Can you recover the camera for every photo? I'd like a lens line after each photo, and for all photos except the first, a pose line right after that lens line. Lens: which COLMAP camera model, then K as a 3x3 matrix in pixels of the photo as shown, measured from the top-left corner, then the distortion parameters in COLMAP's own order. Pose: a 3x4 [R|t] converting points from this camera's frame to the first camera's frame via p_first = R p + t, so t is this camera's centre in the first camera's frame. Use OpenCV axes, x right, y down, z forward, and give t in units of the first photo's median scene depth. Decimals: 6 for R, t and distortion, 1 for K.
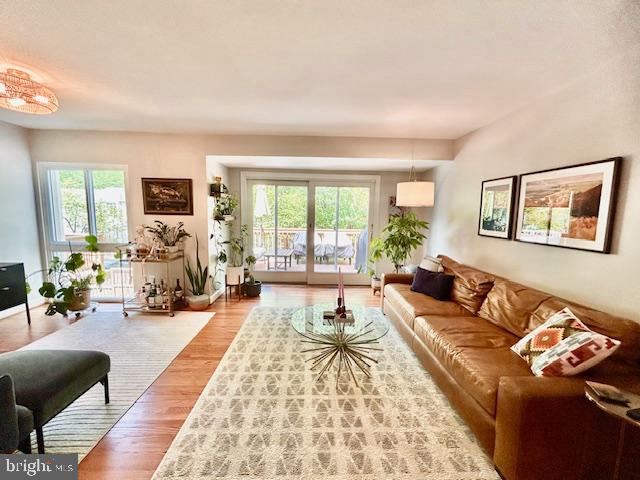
lens RADIAL K [[254.6, 0, 324.2], [0, 254.6, 237.4], [0, 0, 1]] dist [0.000187, -0.000165]
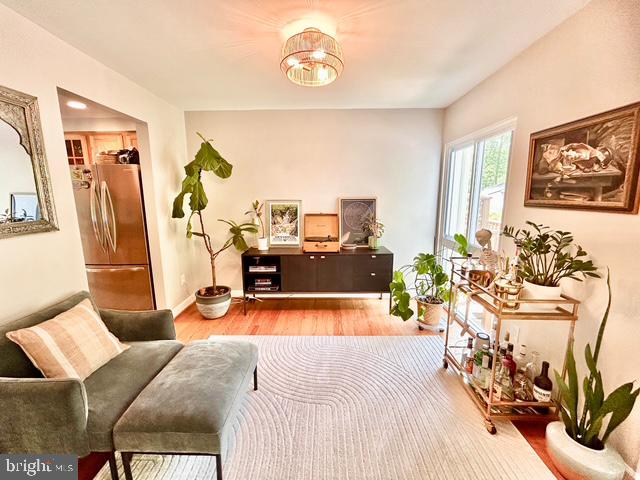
lens RADIAL K [[254.6, 0, 319.9], [0, 254.6, 236.2], [0, 0, 1]] dist [0.000187, -0.000165]
pose [[-0.068871, 0.143810, -0.987206, -0.161723], [-0.099014, 0.983684, 0.150204, -0.068875], [0.992700, 0.108092, -0.053509, 0.625973]]
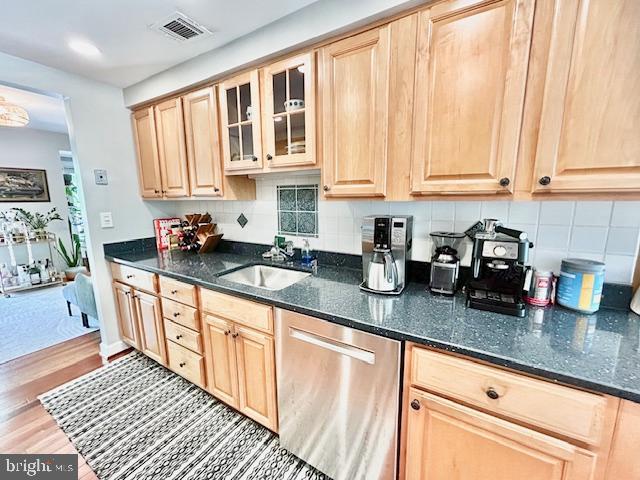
lens RADIAL K [[254.6, 0, 324.0], [0, 254.6, 240.8], [0, 0, 1]] dist [0.000187, -0.000165]
pose [[0.554369, -0.159118, 0.816919, -0.811348], [0.098799, 0.987195, 0.125238, 0.065994], [-0.826386, 0.011283, 0.562991, -0.673088]]
